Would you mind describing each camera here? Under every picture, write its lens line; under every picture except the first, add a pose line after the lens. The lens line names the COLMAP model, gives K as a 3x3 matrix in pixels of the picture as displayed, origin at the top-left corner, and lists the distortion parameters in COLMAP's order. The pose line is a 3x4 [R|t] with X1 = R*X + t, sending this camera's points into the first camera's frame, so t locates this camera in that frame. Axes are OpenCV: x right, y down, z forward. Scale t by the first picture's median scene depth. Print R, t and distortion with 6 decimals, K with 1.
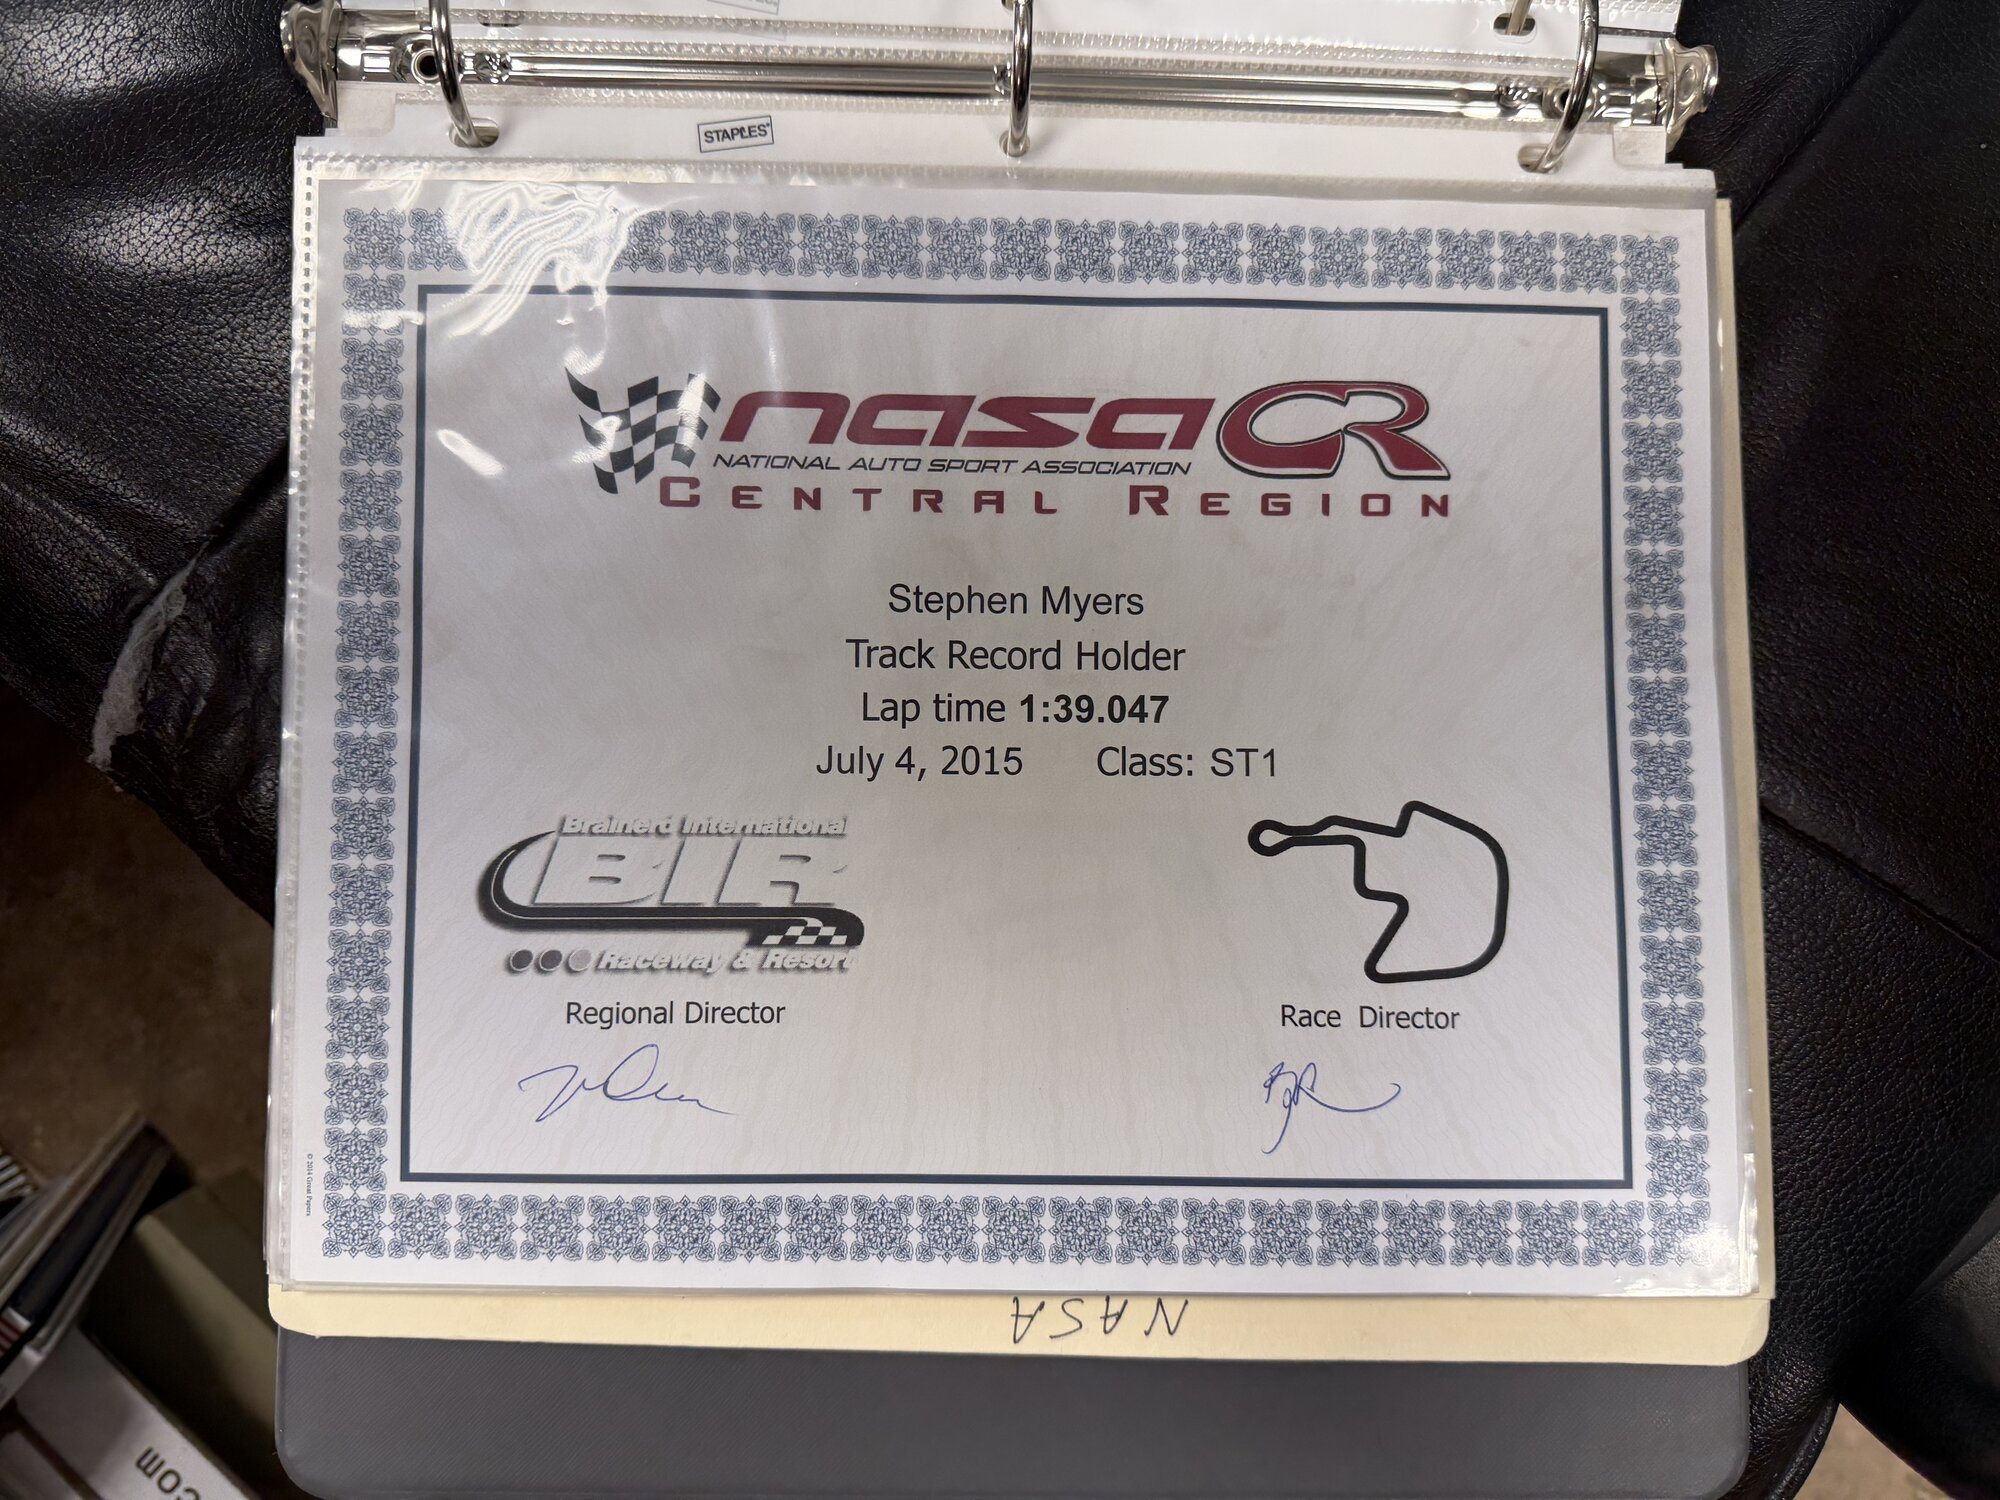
lens RADIAL K [[1418.0, 0, 994.9], [0, 1418.0, 776.6], [0, 0, 1]] dist [-0.010228, 0.002958]
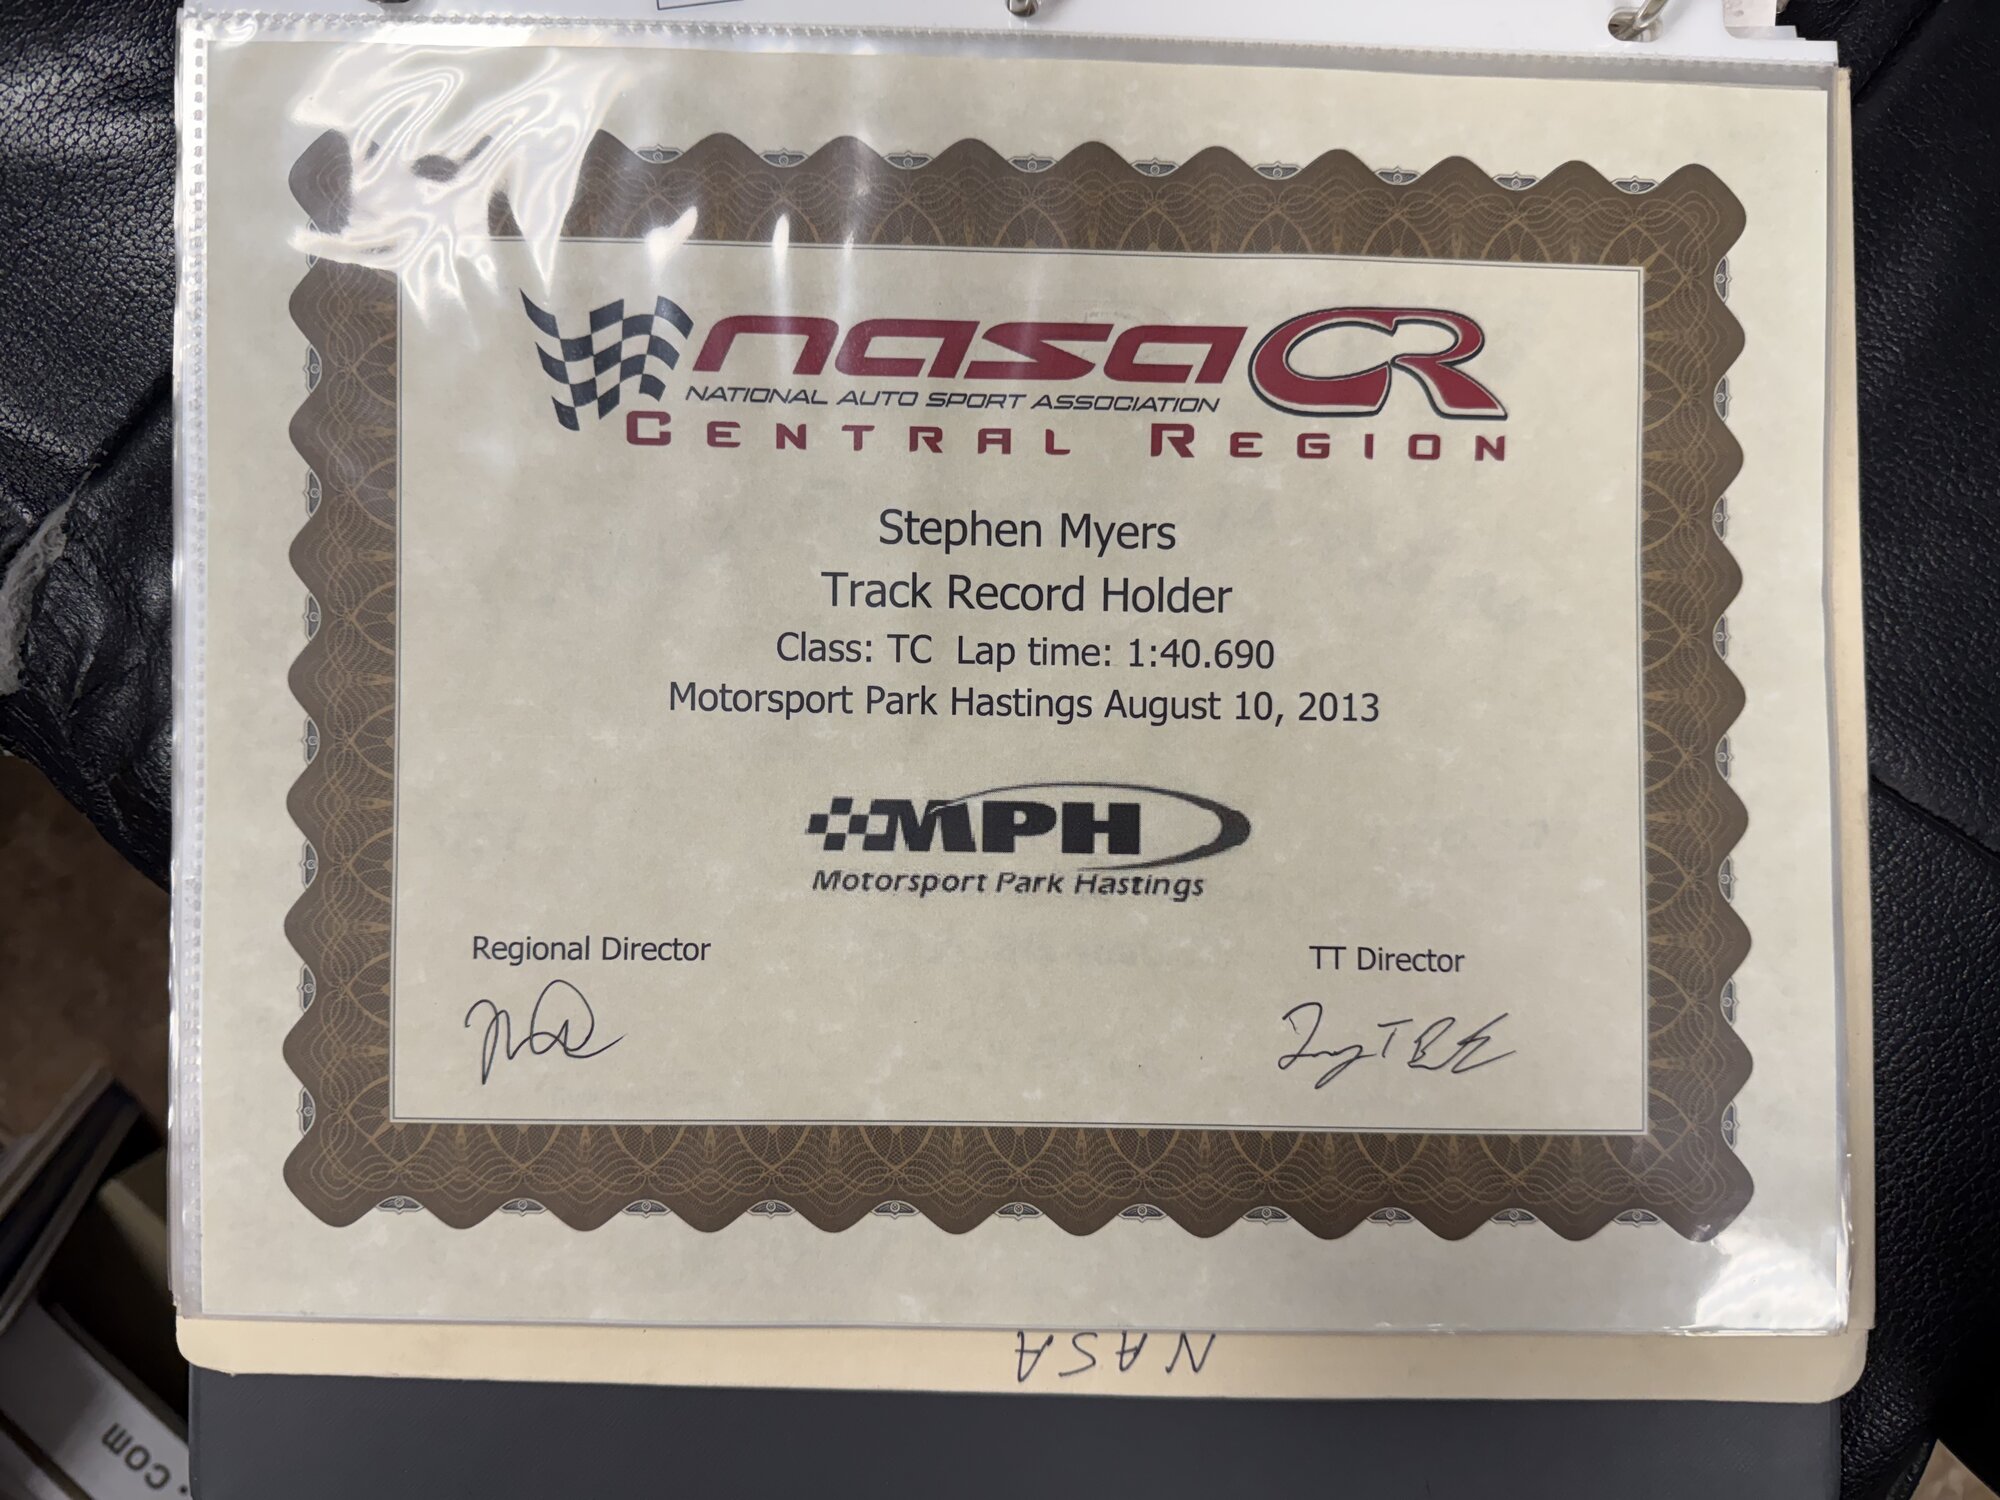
lens RADIAL K [[1417.7, 0, 1005.7], [0, 1417.7, 769.1], [0, 0, 1]] dist [-0.009468, -0.001987]
pose [[0.999996, -0.001226, 0.002559, 0.003330], [0.001096, 0.998737, 0.050234, -0.027472], [-0.002617, -0.050231, 0.998734, 0.127263]]
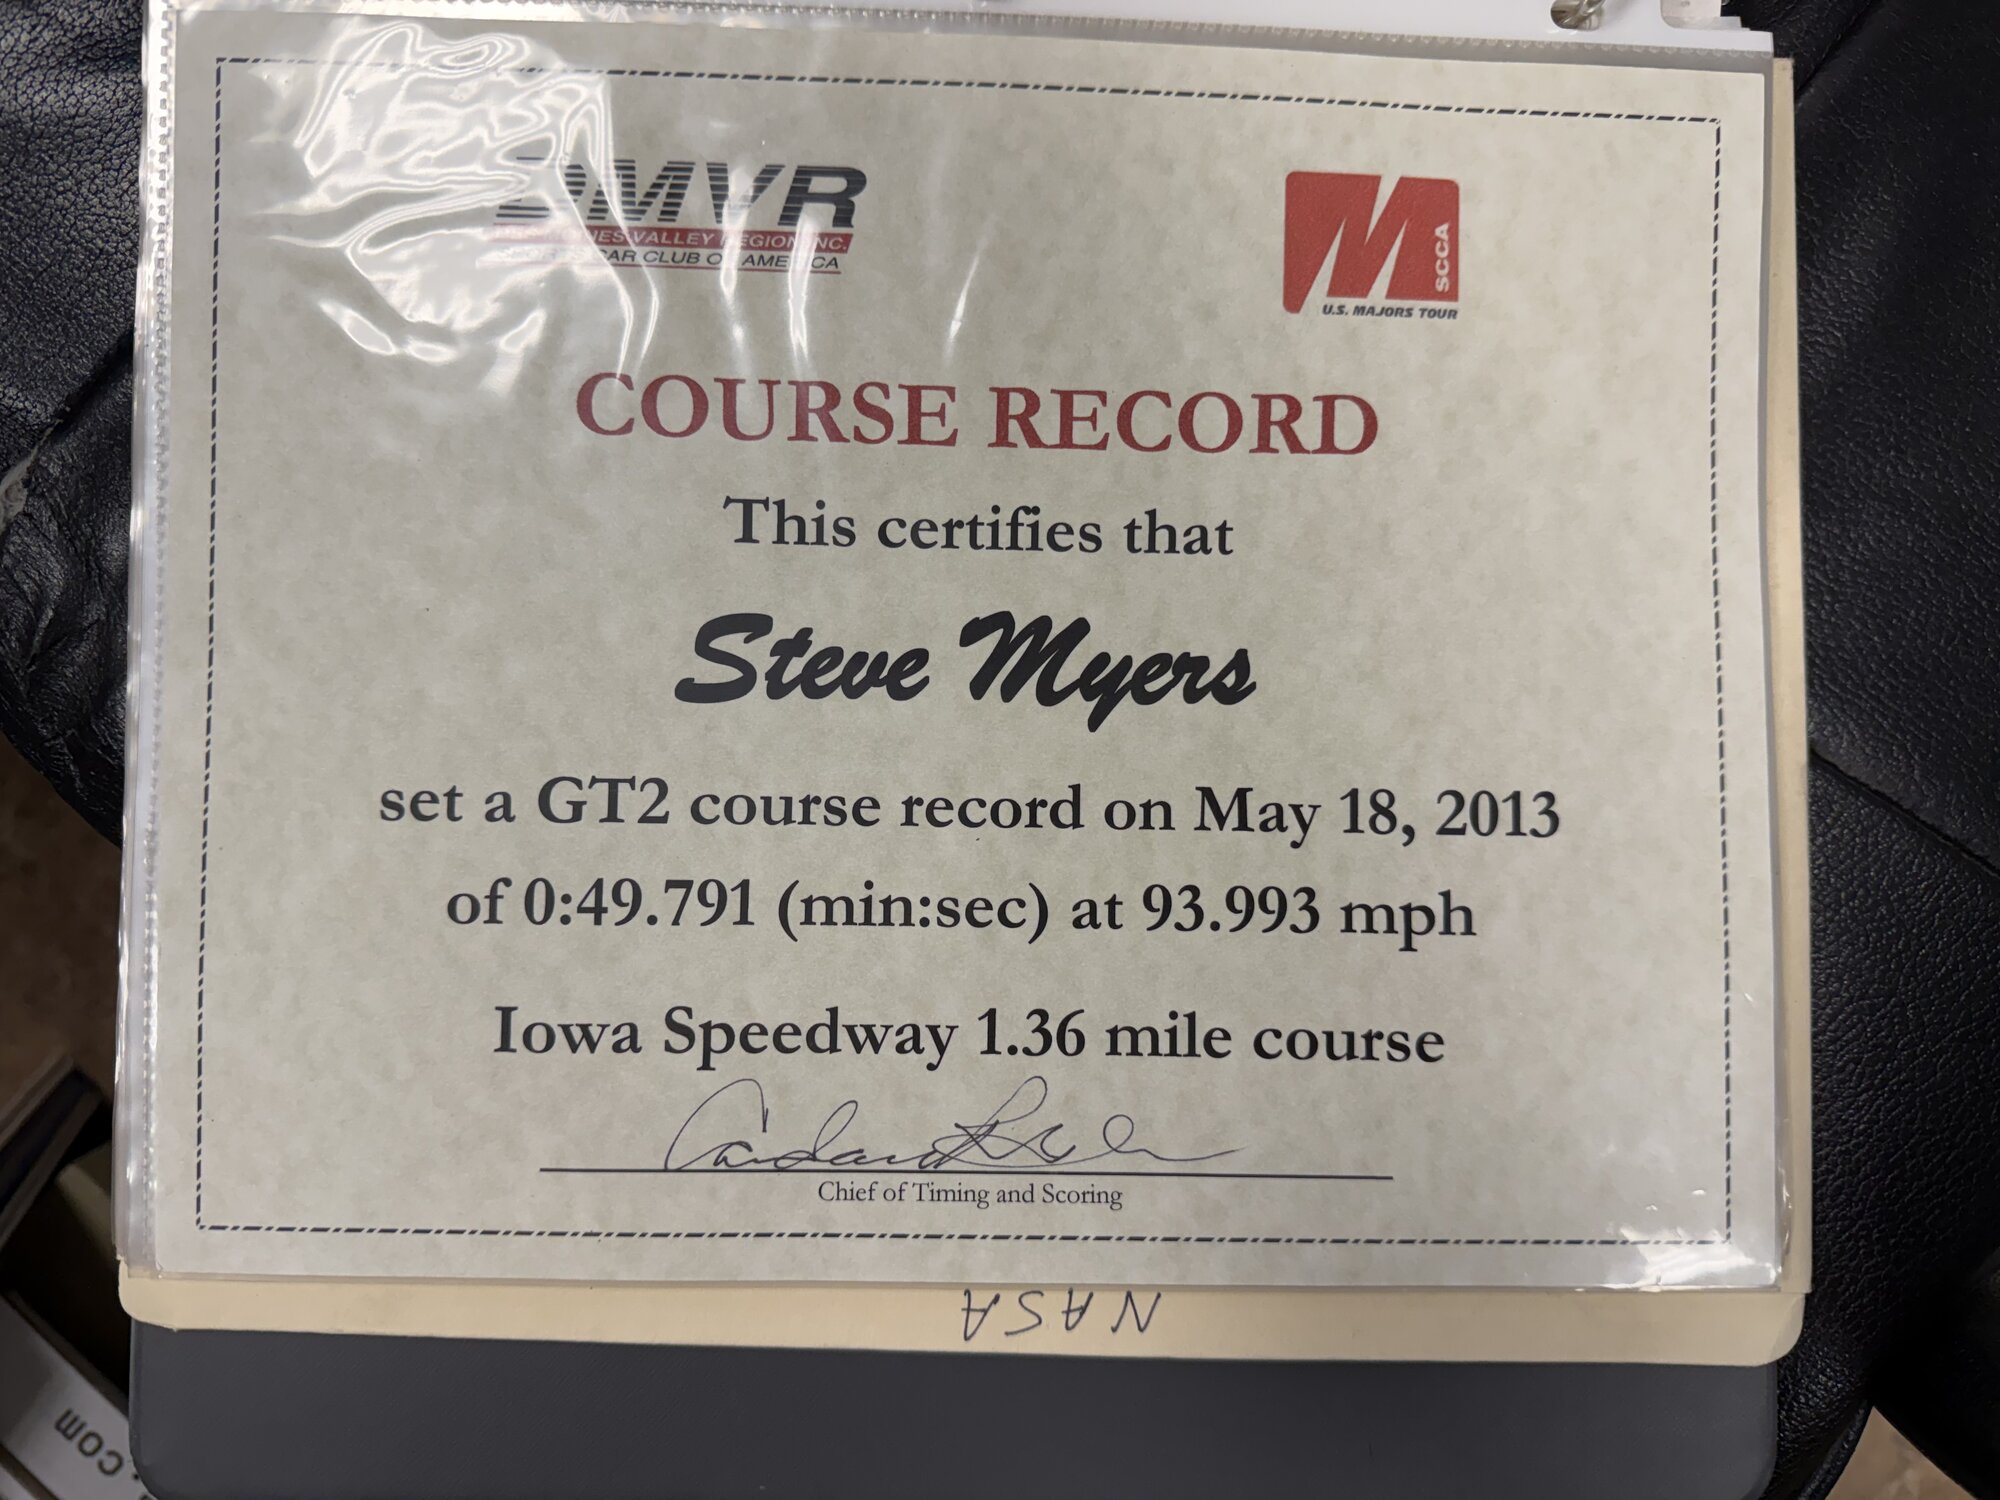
lens RADIAL K [[1417.7, 0, 1005.7], [0, 1417.7, 769.1], [0, 0, 1]] dist [-0.009468, -0.001987]
pose [[0.999827, 0.010168, 0.015557, 0.020730], [-0.010766, 0.999186, 0.038869, 0.004307], [-0.015149, -0.039030, 0.999123, 0.116461]]
